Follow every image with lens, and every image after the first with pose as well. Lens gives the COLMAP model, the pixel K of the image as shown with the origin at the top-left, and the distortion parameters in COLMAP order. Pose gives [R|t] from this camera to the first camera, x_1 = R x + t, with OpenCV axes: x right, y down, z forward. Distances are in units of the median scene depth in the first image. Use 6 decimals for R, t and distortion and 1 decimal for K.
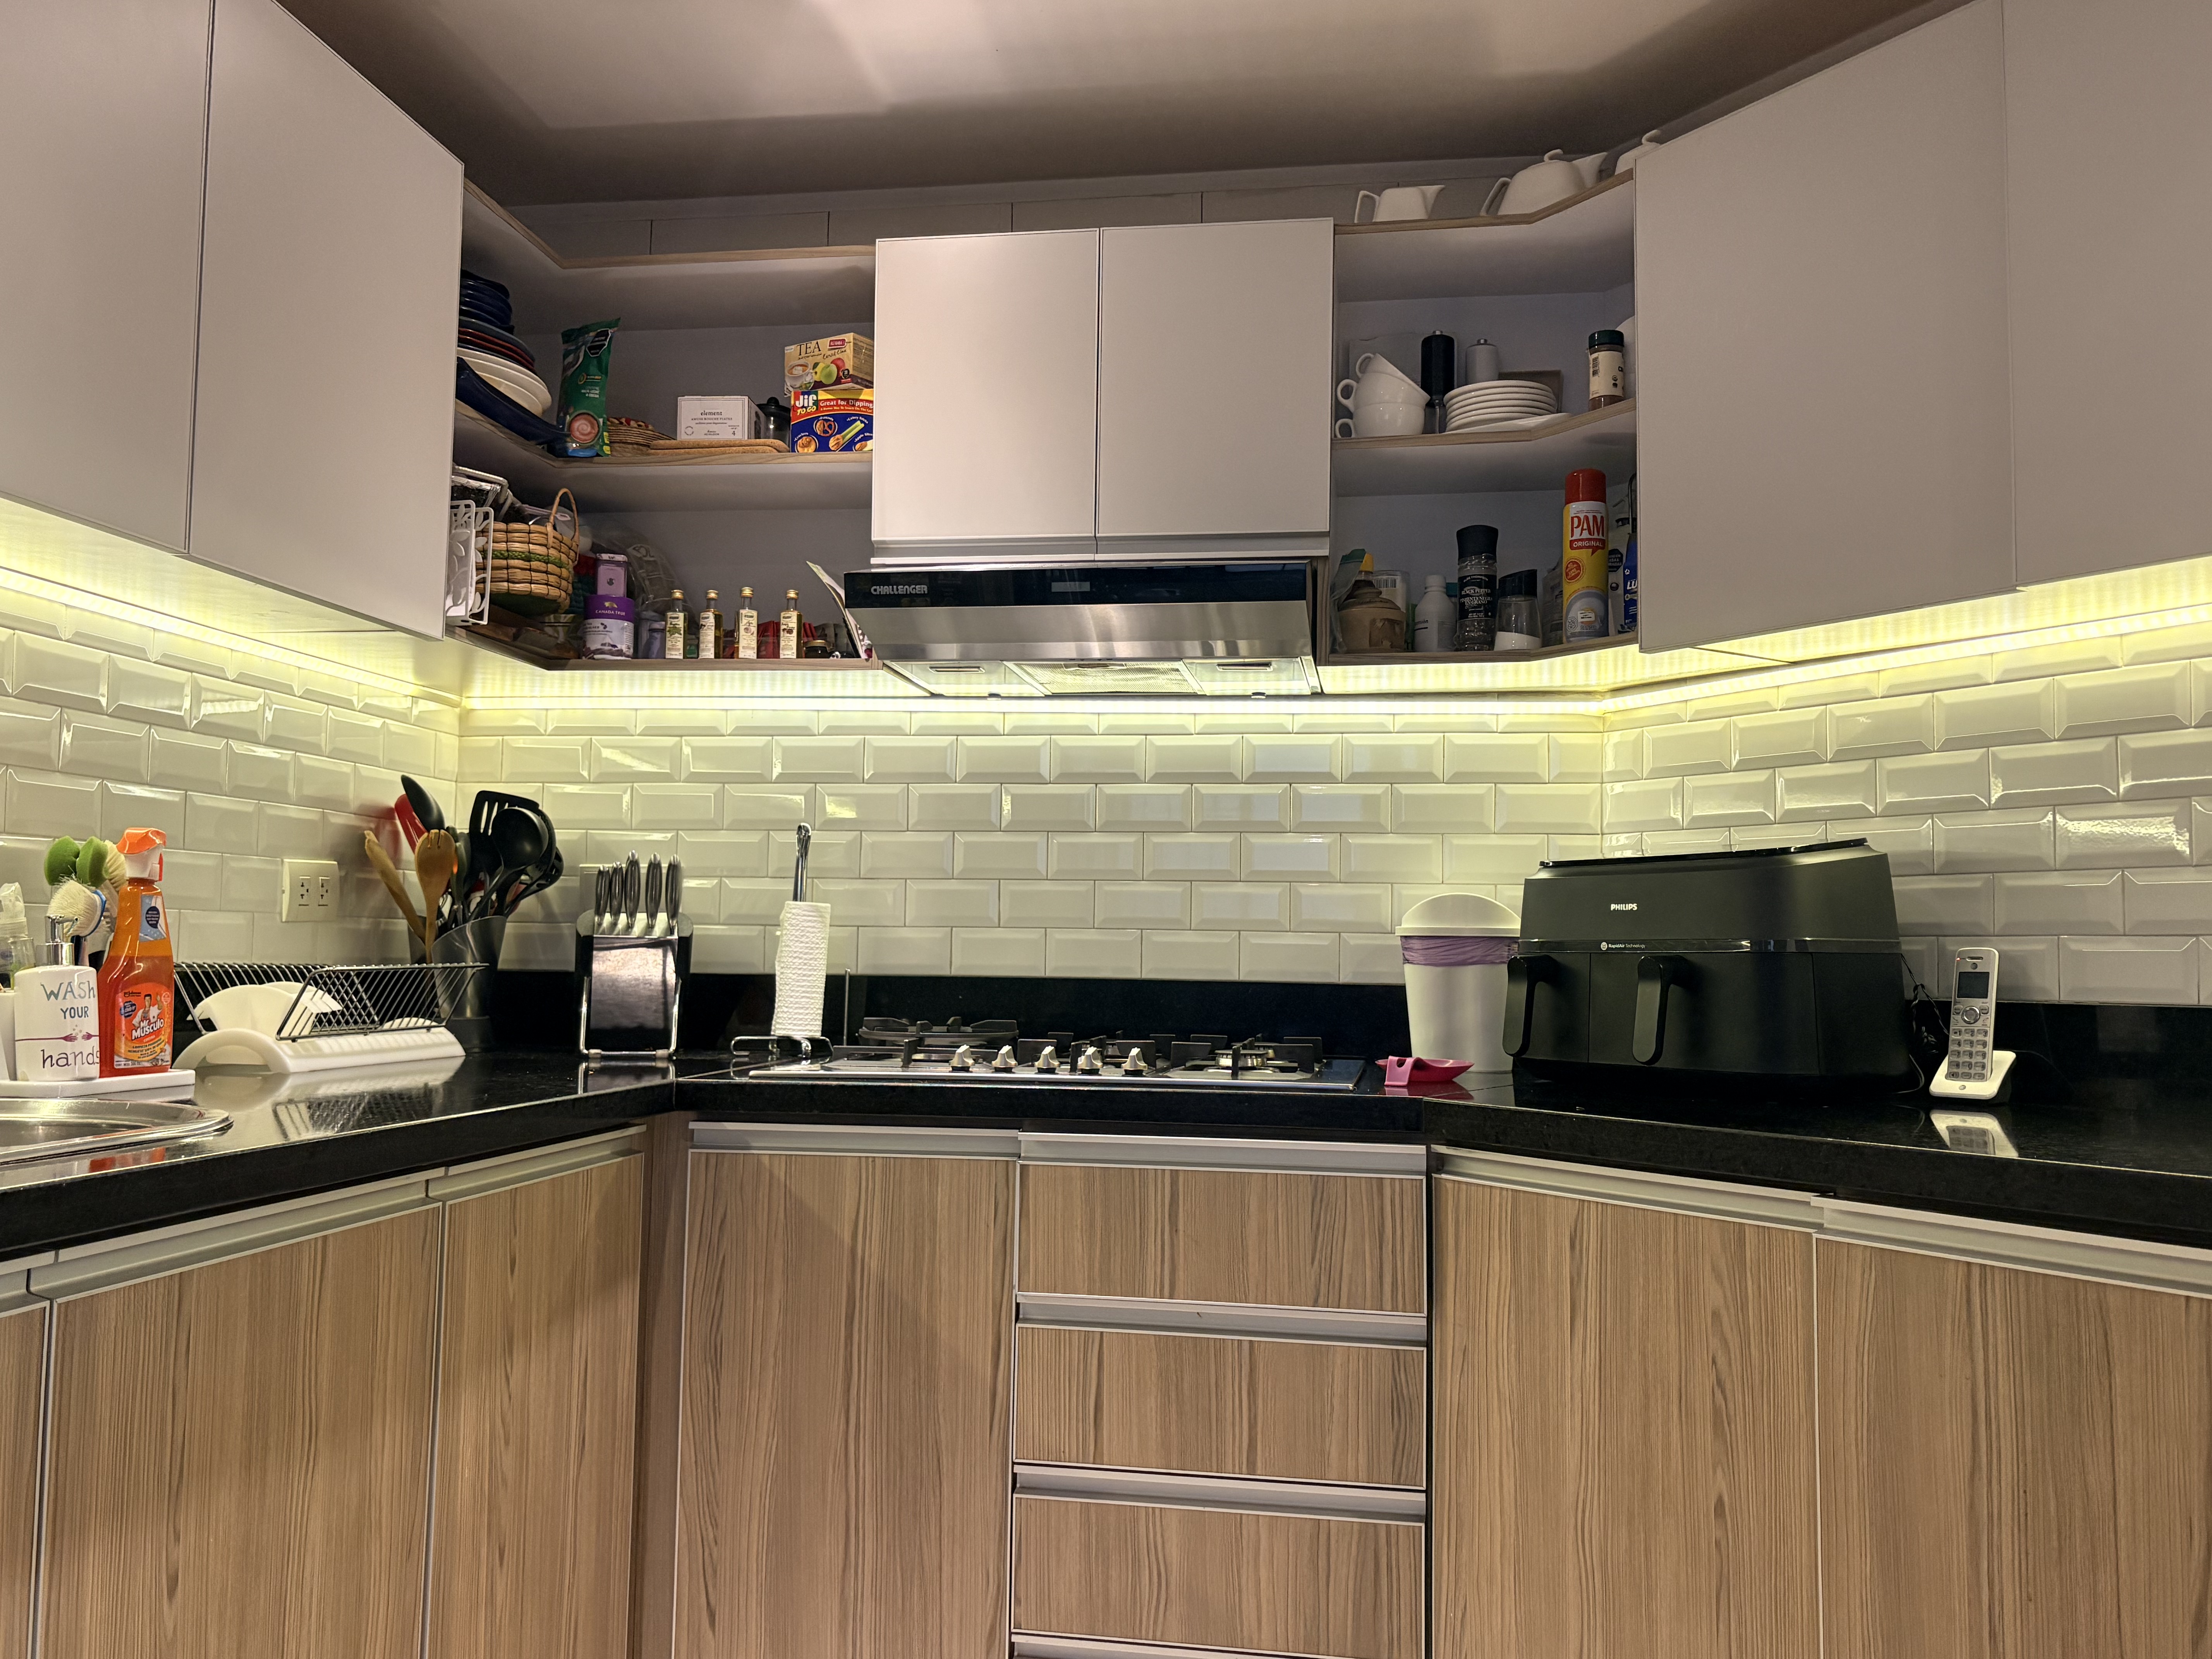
lens RADIAL K [[1802.2, 0, 1106.5], [0, 1802.2, 836.2], [0, 0, 1]] dist [0.013940, -0.011760]
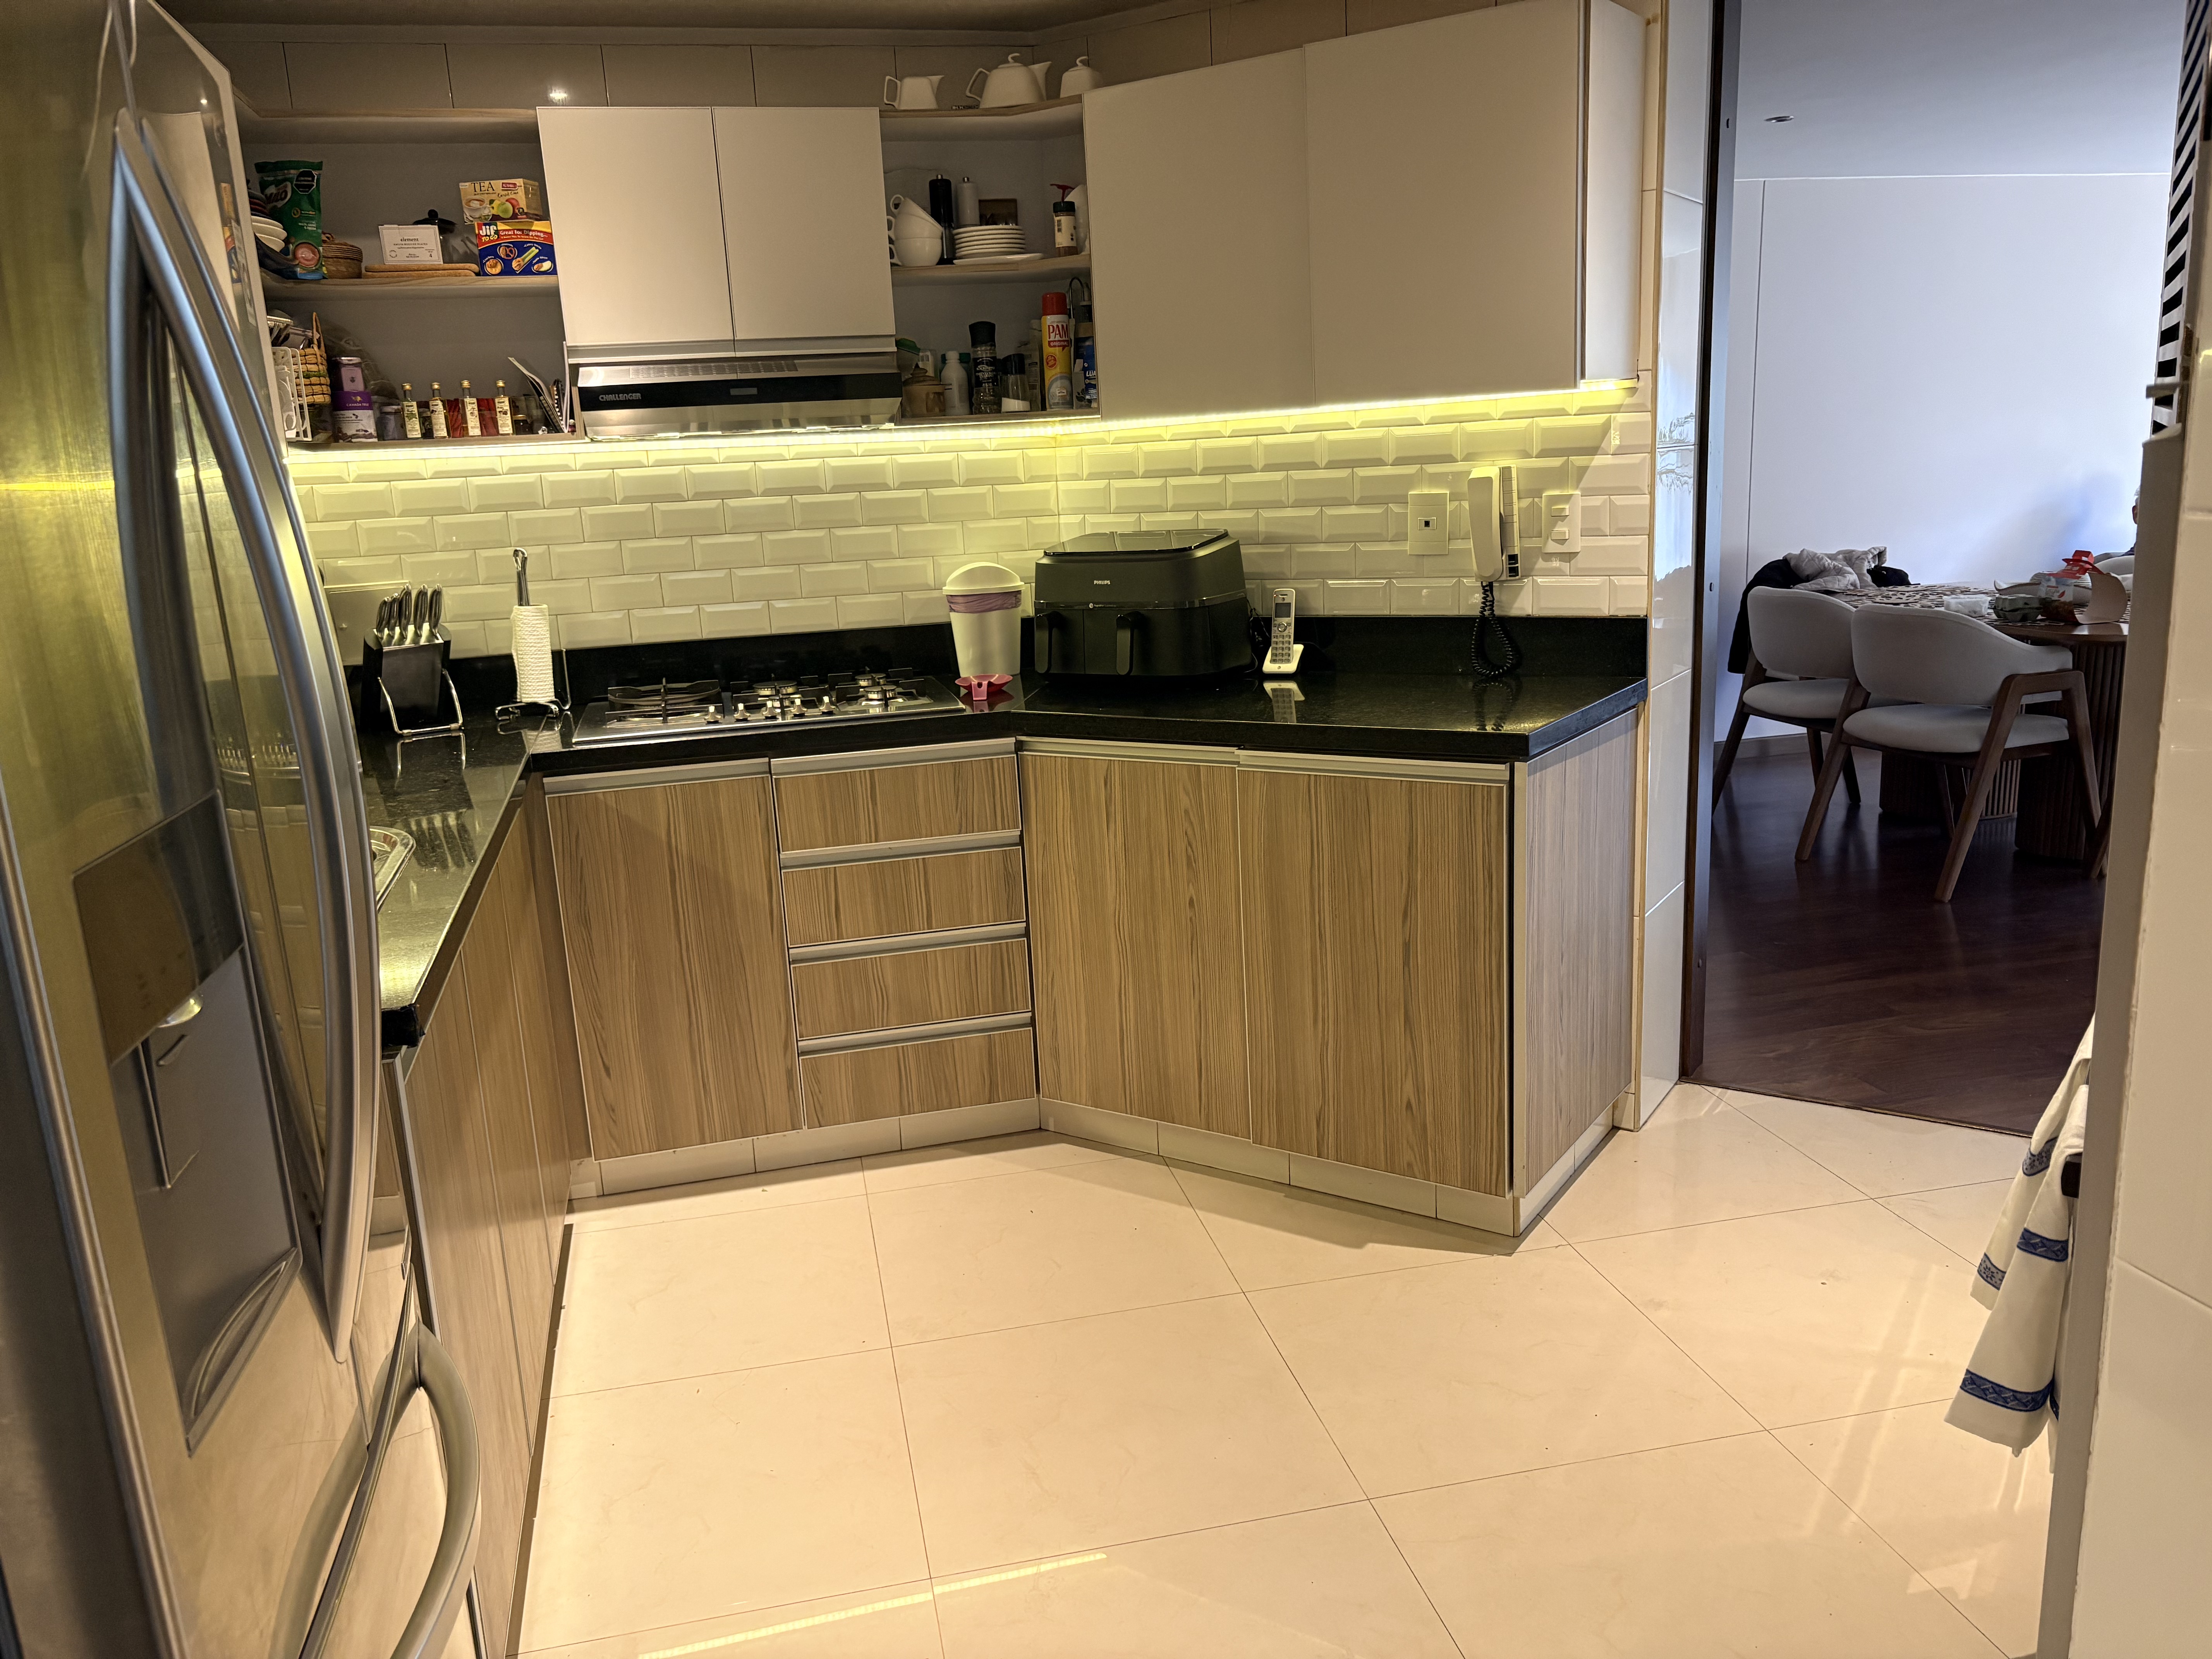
lens RADIAL K [[1672.1, 0, 1105.9], [0, 1672.1, 829.3], [0, 0, 1]] dist [0.006585, -0.012485]
pose [[0.912310, -0.150930, 0.380672, -0.318123], [0.036346, 0.955776, 0.291842, -0.181512], [-0.407885, -0.252415, 0.877449, -0.411241]]
